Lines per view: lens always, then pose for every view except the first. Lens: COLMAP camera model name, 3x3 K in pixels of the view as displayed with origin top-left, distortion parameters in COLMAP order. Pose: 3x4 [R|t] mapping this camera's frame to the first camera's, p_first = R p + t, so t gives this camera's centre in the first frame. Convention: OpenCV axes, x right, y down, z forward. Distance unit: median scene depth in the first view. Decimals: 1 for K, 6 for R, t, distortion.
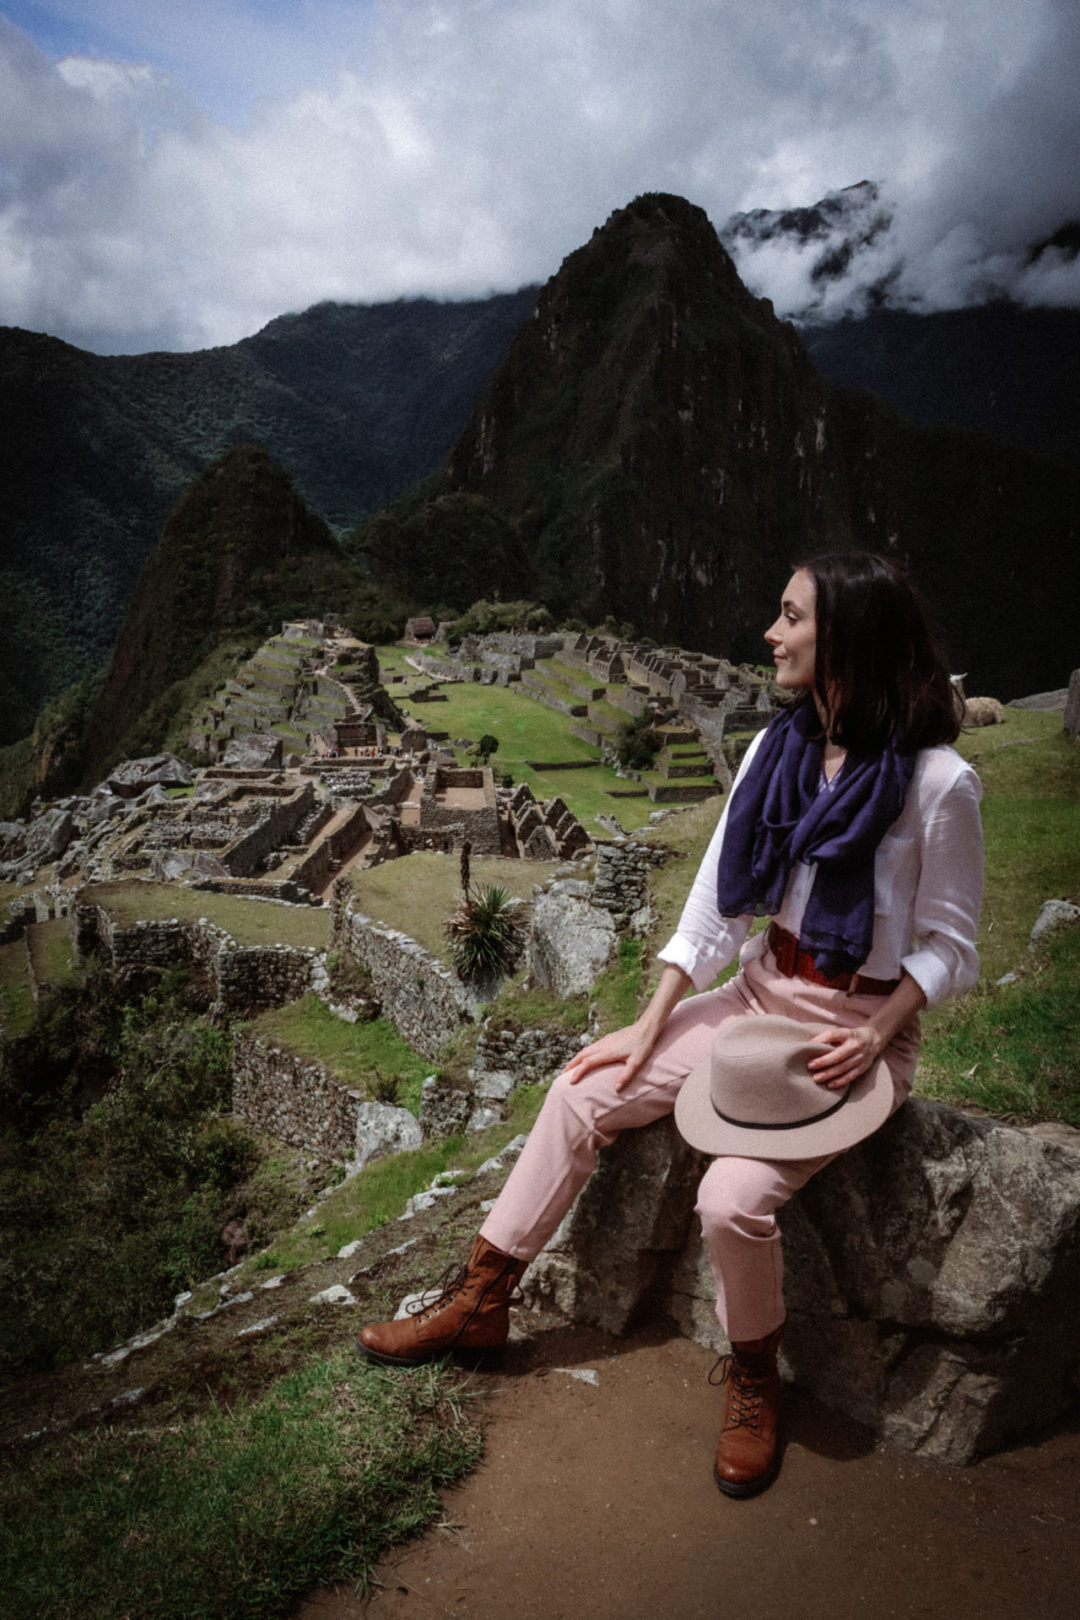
lens RADIAL K [[1310.7, 0, 540.0], [0, 1310.7, 810.0], [0, 0, 1]] dist [-0.175885, 0.138826]
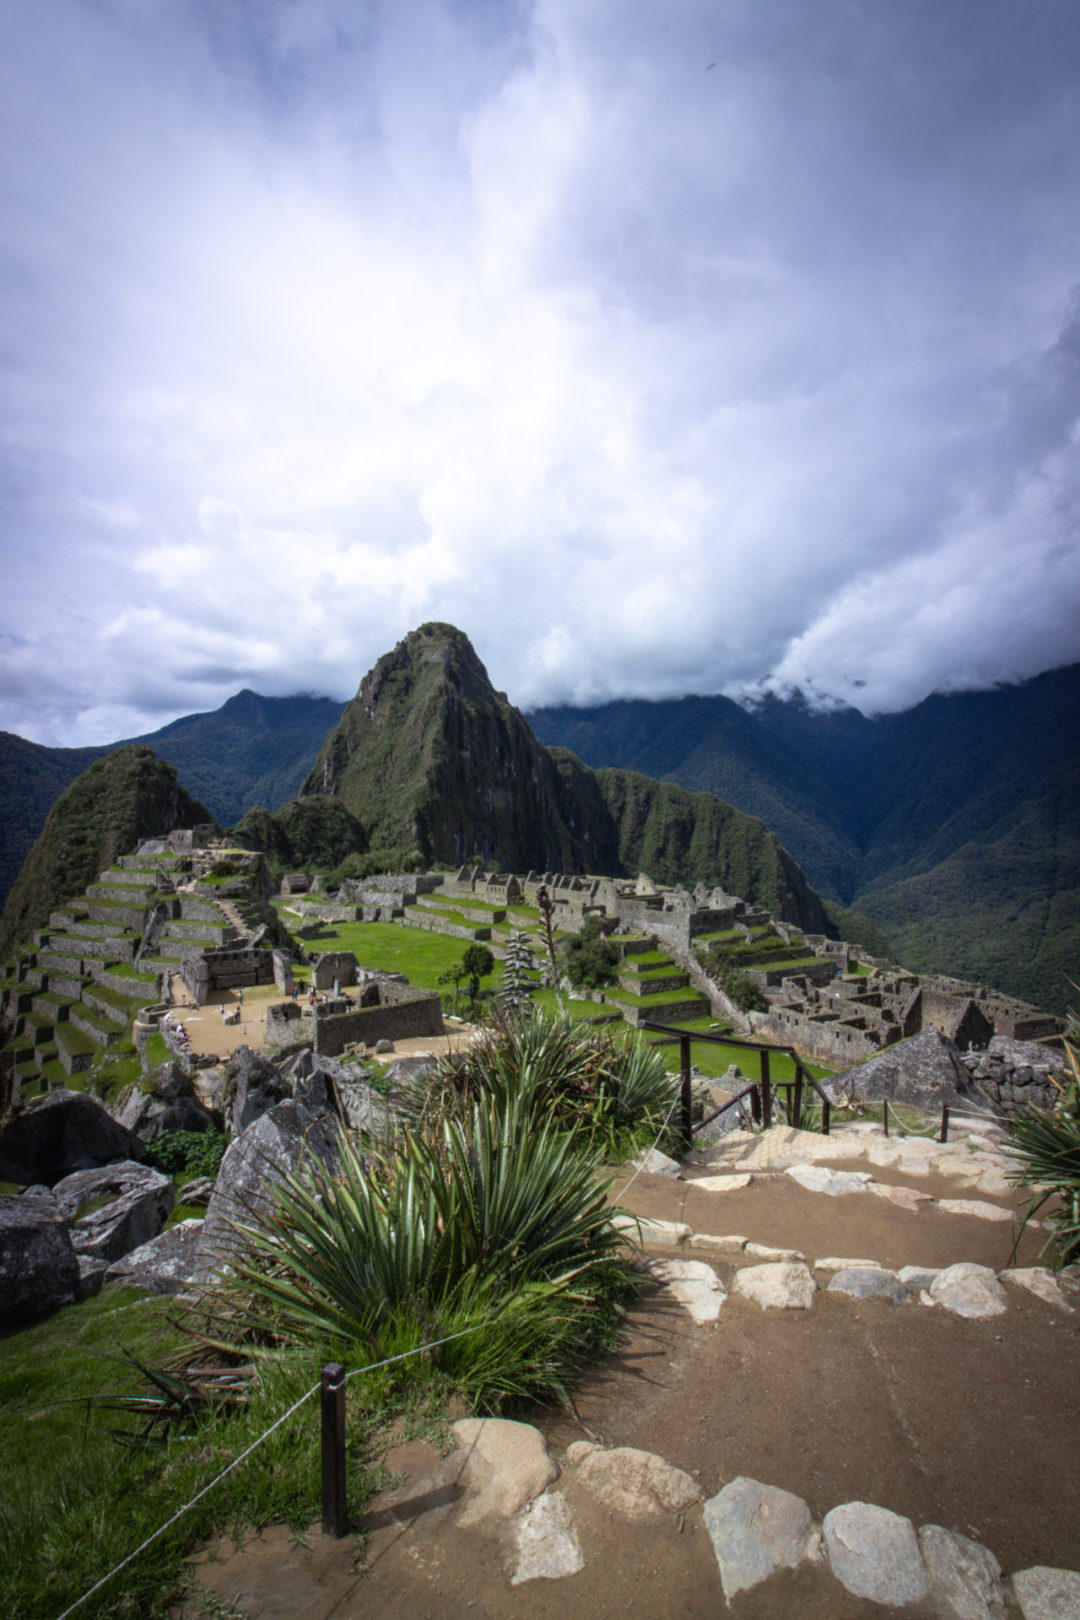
lens RADIAL K [[748.4, 0, 550.7], [0, 748.4, 813.7], [0, 0, 1]] dist [-0.002568, -0.000058]
pose [[0.964409, -0.027193, 0.263012, -0.056375], [0.095581, 0.963287, -0.250882, -0.015397], [-0.246534, 0.267092, 0.931602, 0.382364]]
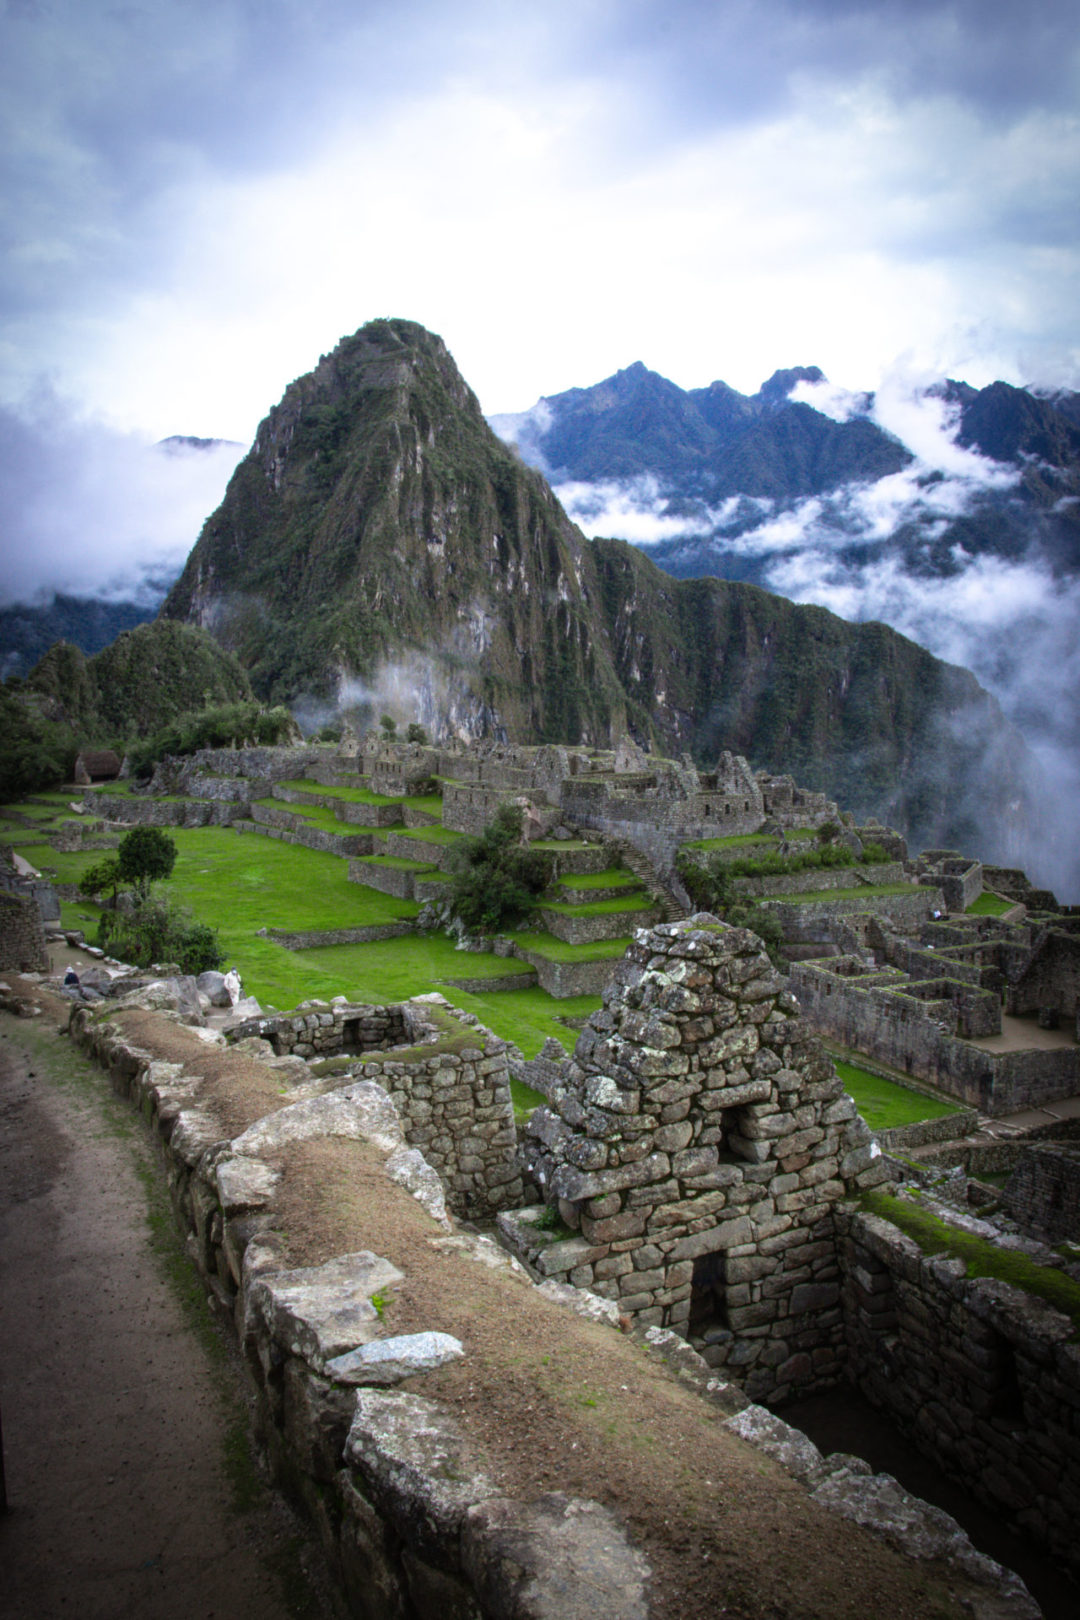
lens RADIAL K [[1310.7, 0, 540.0], [0, 1310.7, 810.0], [0, 0, 1]] dist [-0.175885, 0.138826]
pose [[0.978640, -0.049808, 0.199456, -0.003386], [0.080047, 0.985961, -0.146537, -0.002902], [-0.189357, 0.159373, 0.968888, 0.385558]]
